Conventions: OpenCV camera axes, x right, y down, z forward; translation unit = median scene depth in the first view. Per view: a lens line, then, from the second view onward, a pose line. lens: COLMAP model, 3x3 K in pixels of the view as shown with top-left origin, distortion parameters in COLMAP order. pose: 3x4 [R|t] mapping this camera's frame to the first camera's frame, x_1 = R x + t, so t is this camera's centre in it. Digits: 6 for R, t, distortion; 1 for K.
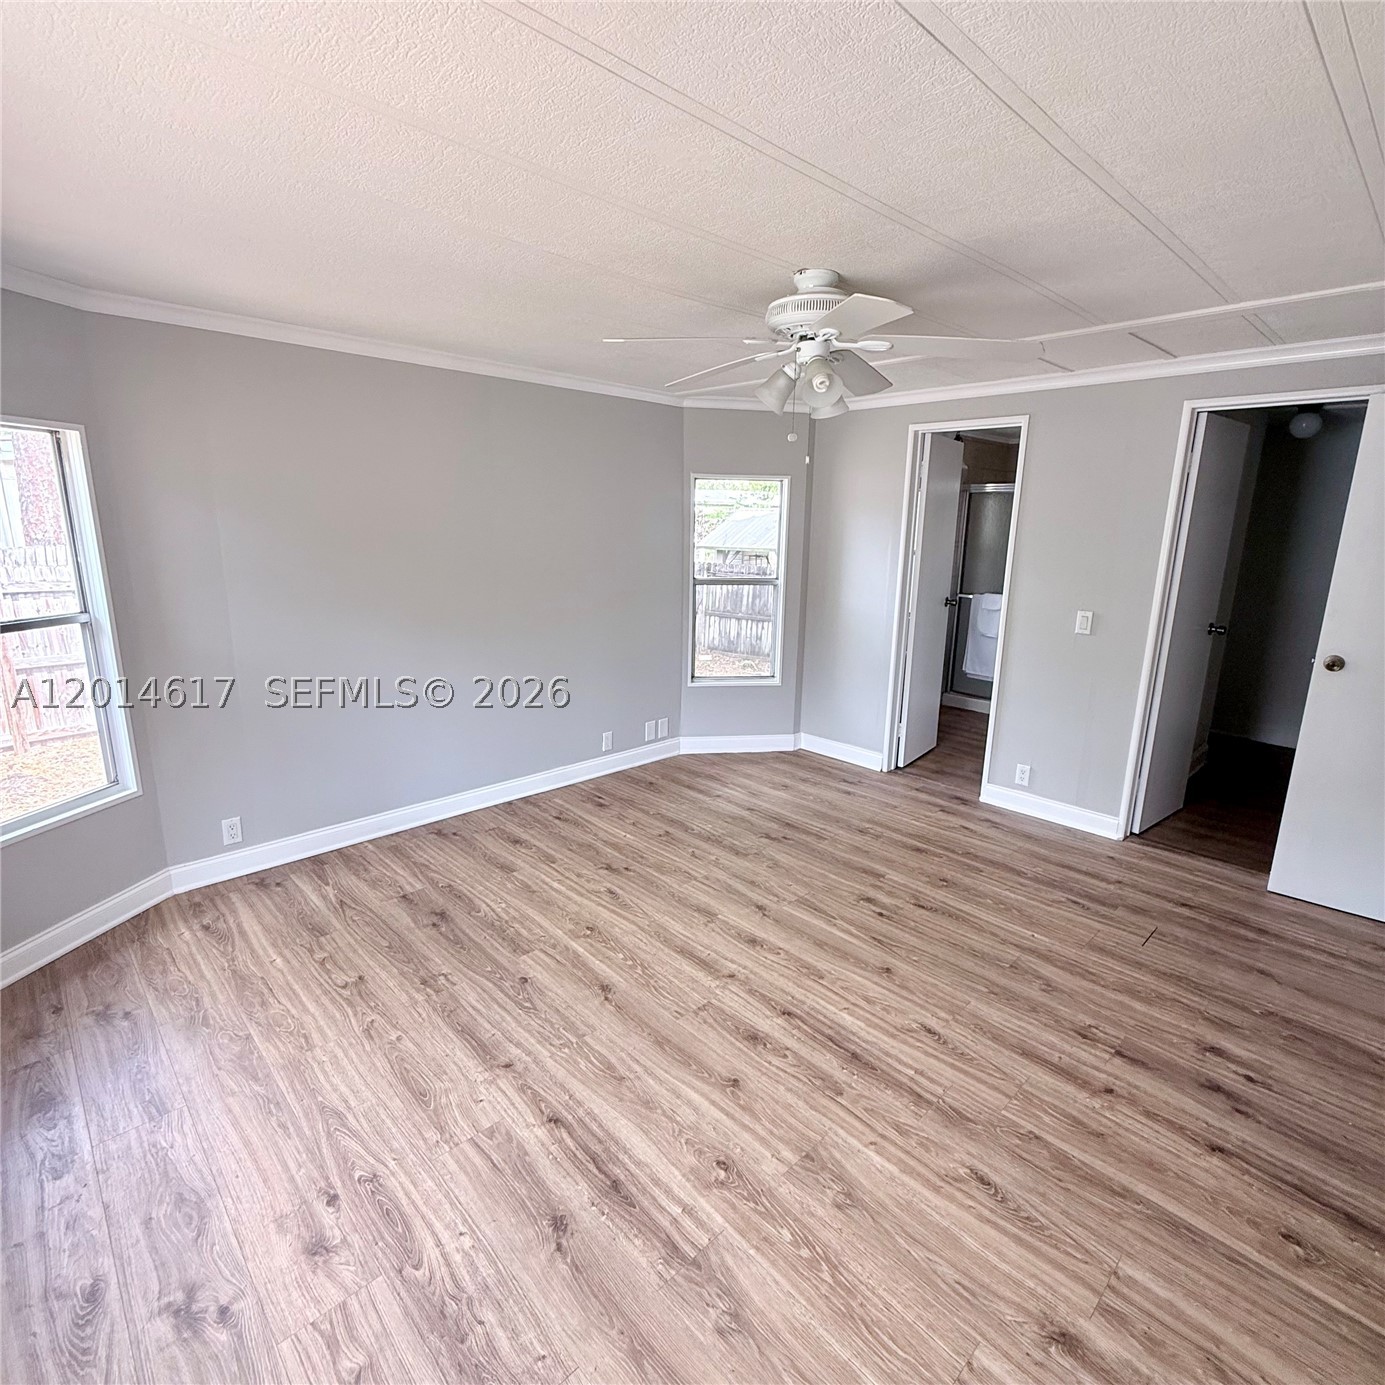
lens RADIAL K [[737.8, 0, 695.4], [0, 737.8, 691.3], [0, 0, 1]] dist [-0.001263, 0.001252]
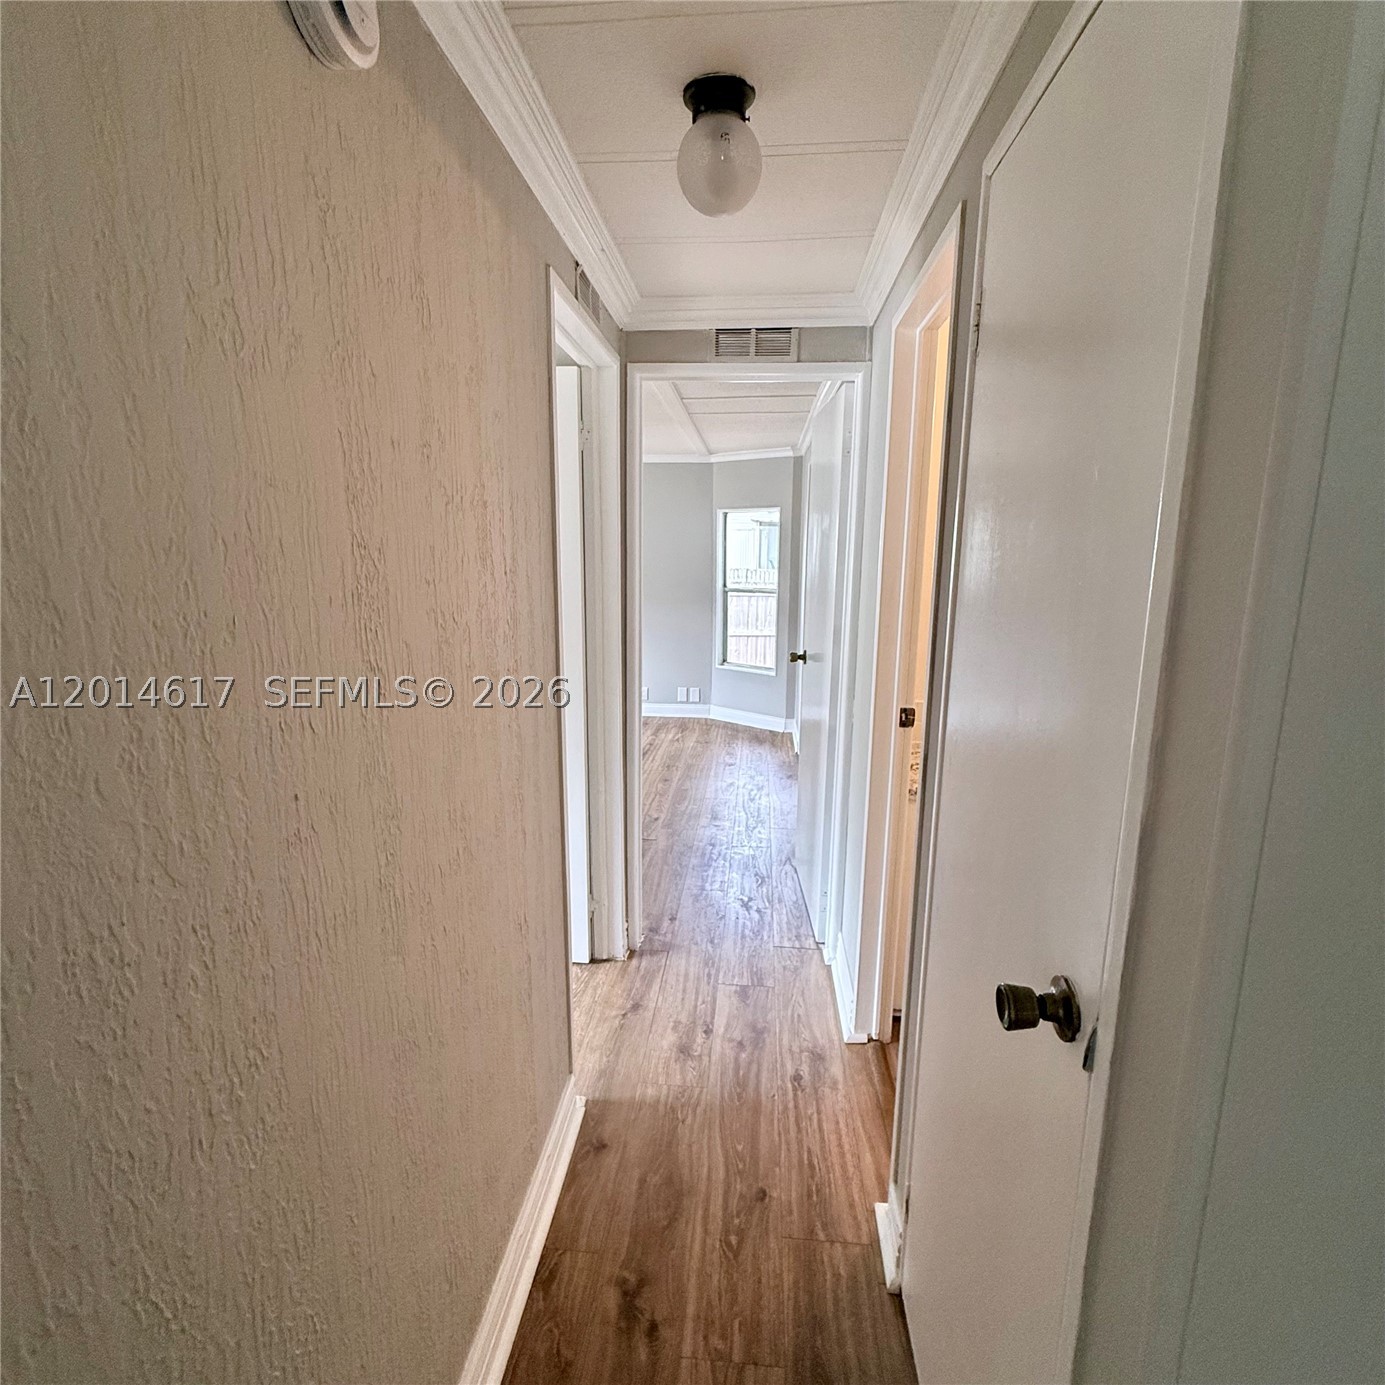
lens RADIAL K [[737.8, 0, 695.4], [0, 737.8, 691.3], [0, 0, 1]] dist [-0.001263, 0.001252]
pose [[0.658103, 0.131983, -0.741270, 1.341947], [-0.168372, 0.985381, 0.025965, 0.010434], [0.733861, 0.107721, 0.670704, 0.115419]]
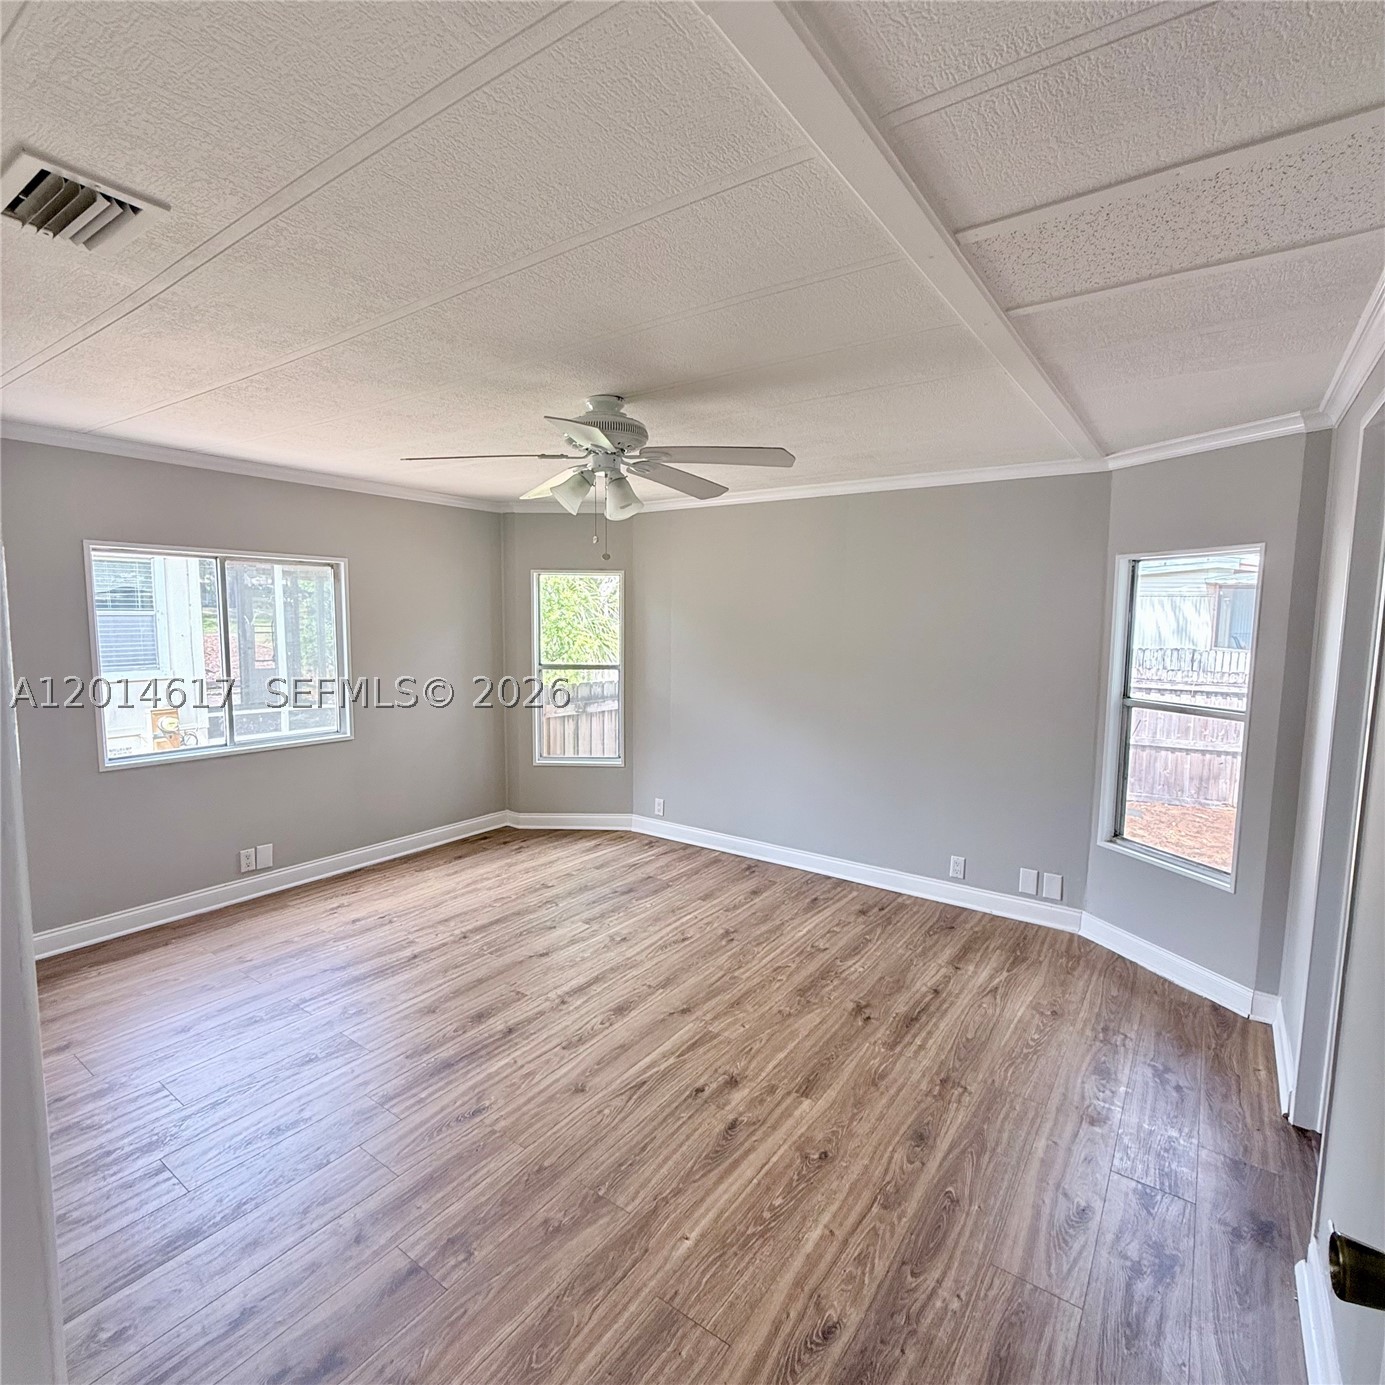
lens RADIAL K [[737.8, 0, 695.4], [0, 737.8, 691.3], [0, 0, 1]] dist [-0.001263, 0.001252]
pose [[0.186172, 0.088270, -0.978544, 0.846281], [-0.230428, 0.972101, 0.043849, -0.130270], [0.955114, 0.217321, 0.201317, 0.628184]]
